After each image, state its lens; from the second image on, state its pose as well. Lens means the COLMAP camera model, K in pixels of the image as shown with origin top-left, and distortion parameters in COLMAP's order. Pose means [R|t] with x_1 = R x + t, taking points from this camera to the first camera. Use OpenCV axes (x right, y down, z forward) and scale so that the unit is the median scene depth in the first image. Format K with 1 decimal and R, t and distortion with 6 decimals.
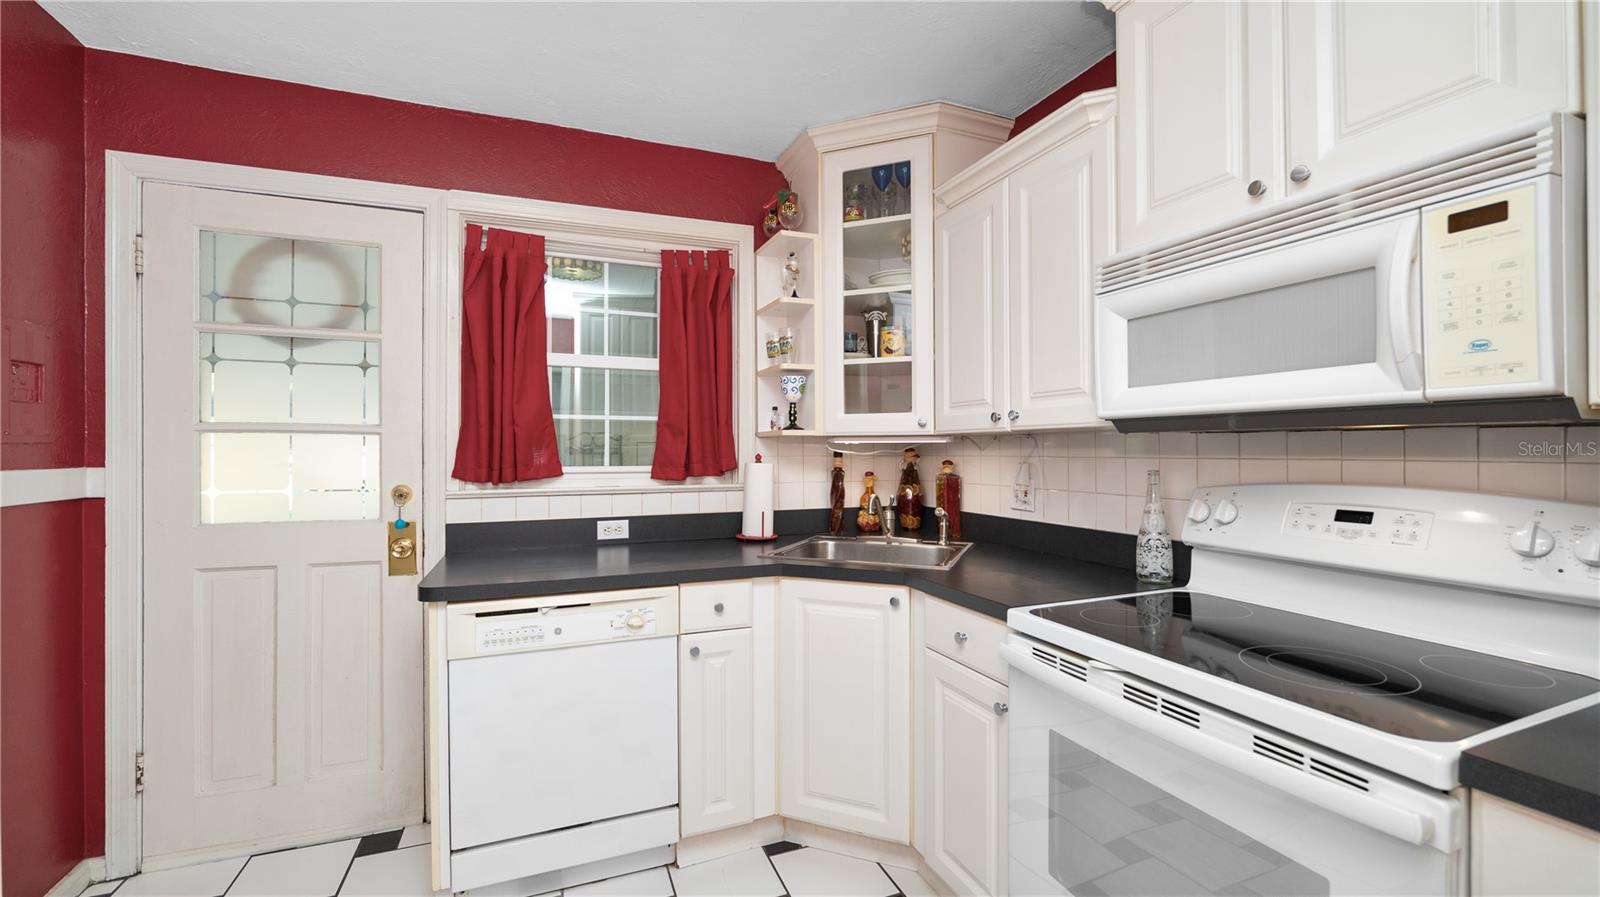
lens RADIAL K [[652.1, 0, 800.0], [0, 652.1, 448.5], [0, 0, 1]] dist [-0.009098, 0.000047]
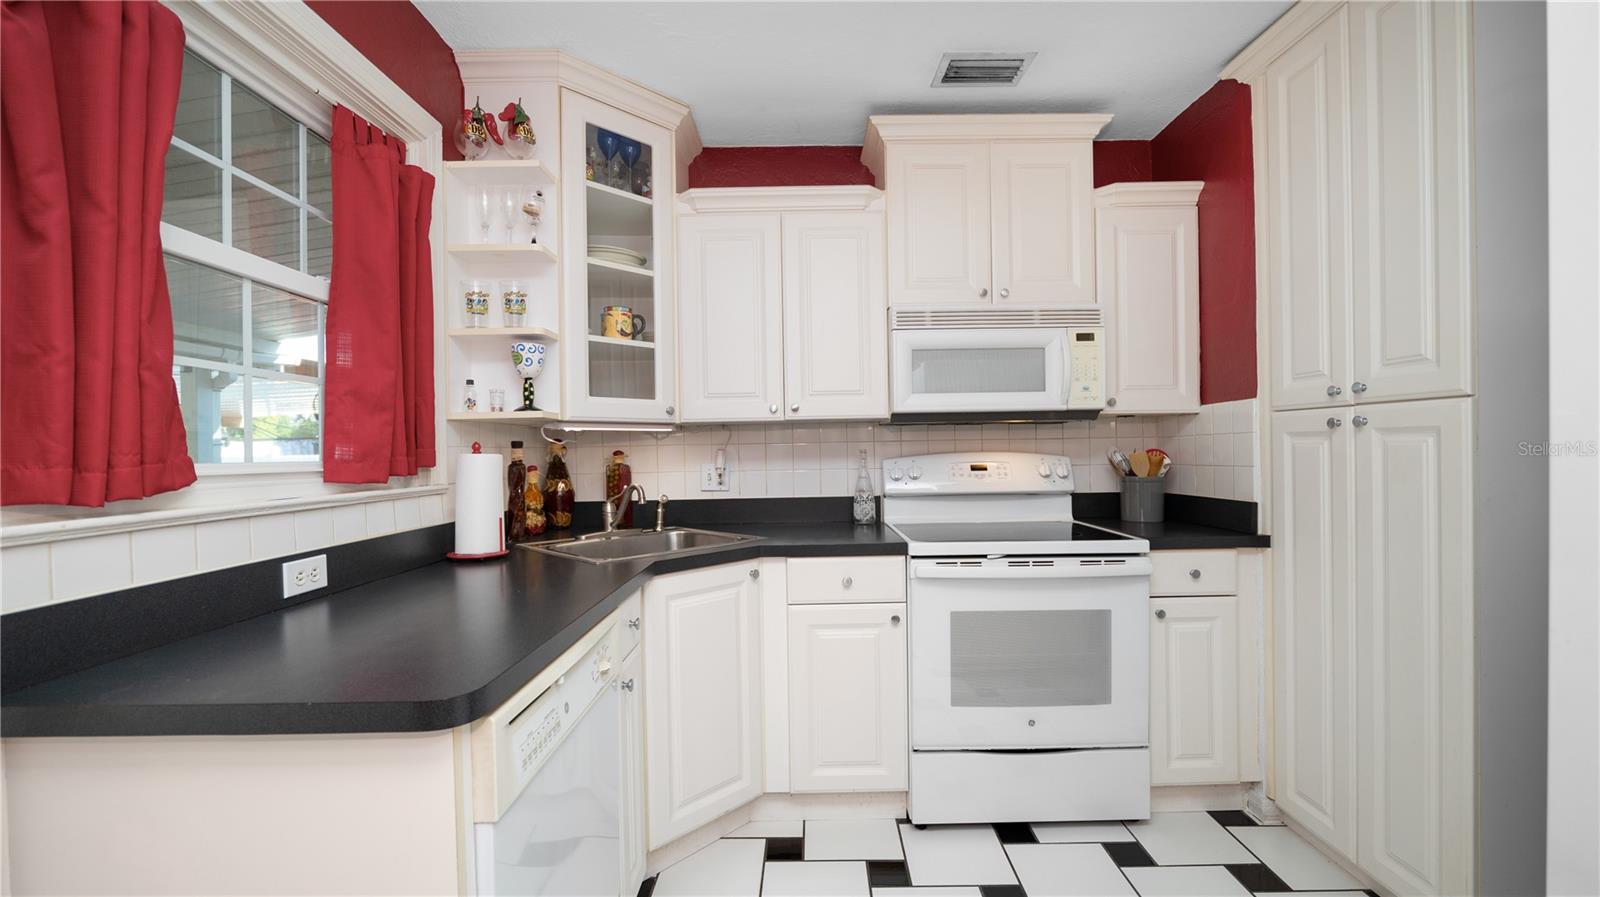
lens RADIAL K [[654.3, 0, 798.3], [0, 654.3, 451.3], [0, 0, 1]] dist [-0.009249, 0.000024]
pose [[0.379928, -0.005591, 0.924999, -0.667469], [0.014325, 0.999897, 0.000159, 0.026198], [-0.924905, 0.013190, 0.379969, 0.417208]]
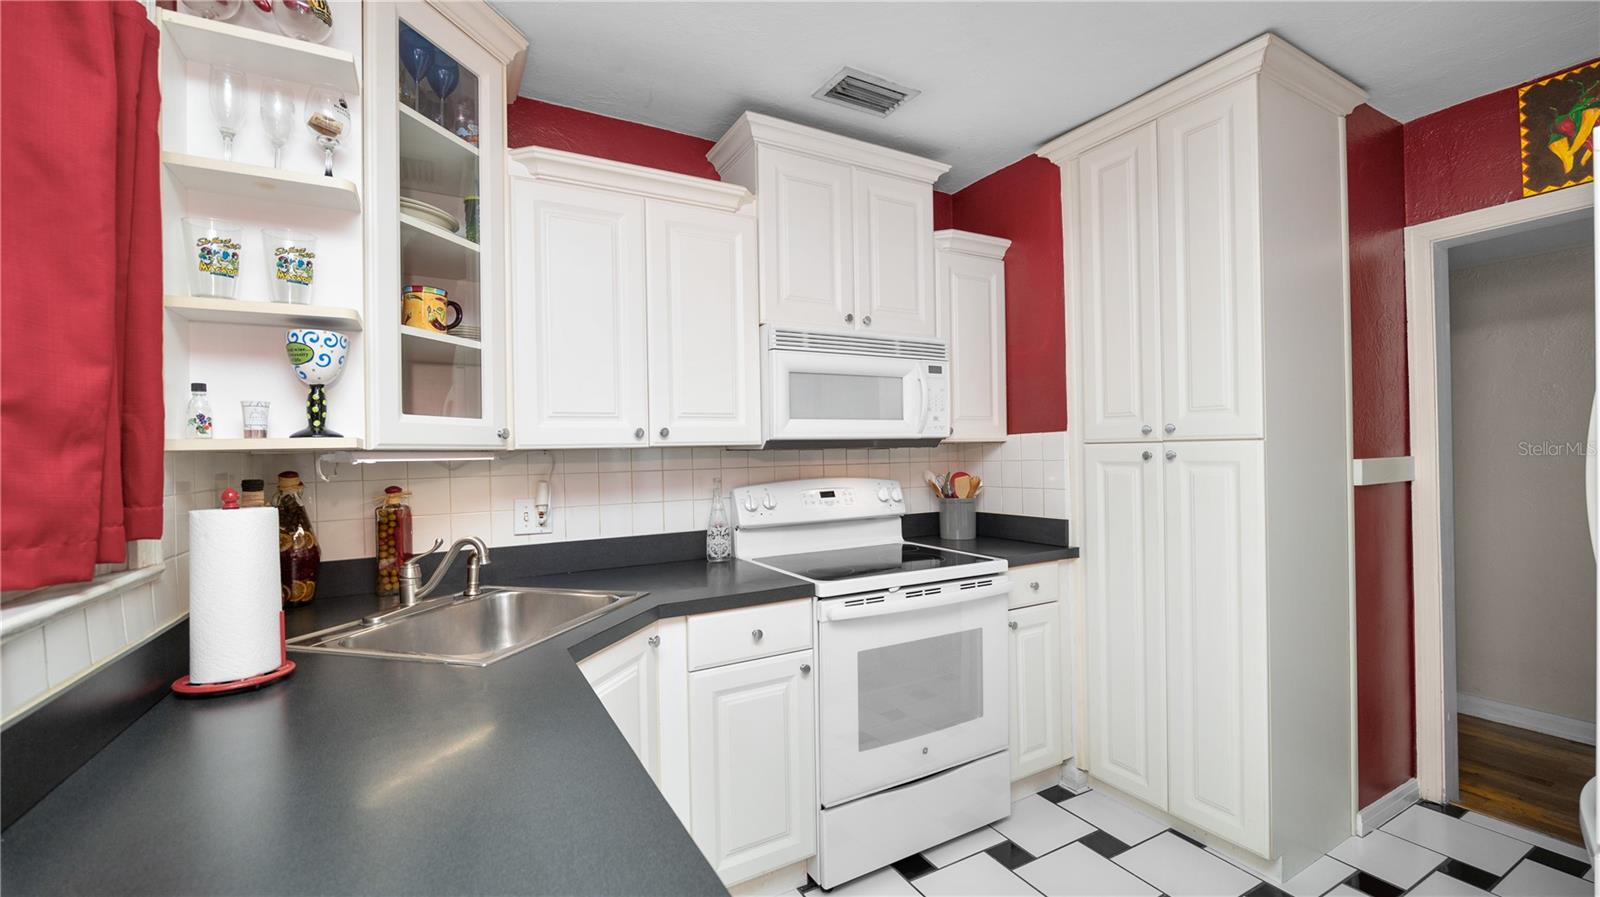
lens RADIAL K [[654.3, 0, 798.3], [0, 654.3, 451.3], [0, 0, 1]] dist [-0.009249, 0.000024]
pose [[-0.120895, 0.006718, 0.992643, -0.599746], [0.019063, 0.999808, -0.004445, -0.009100], [-0.992482, 0.018385, -0.121000, 0.734305]]
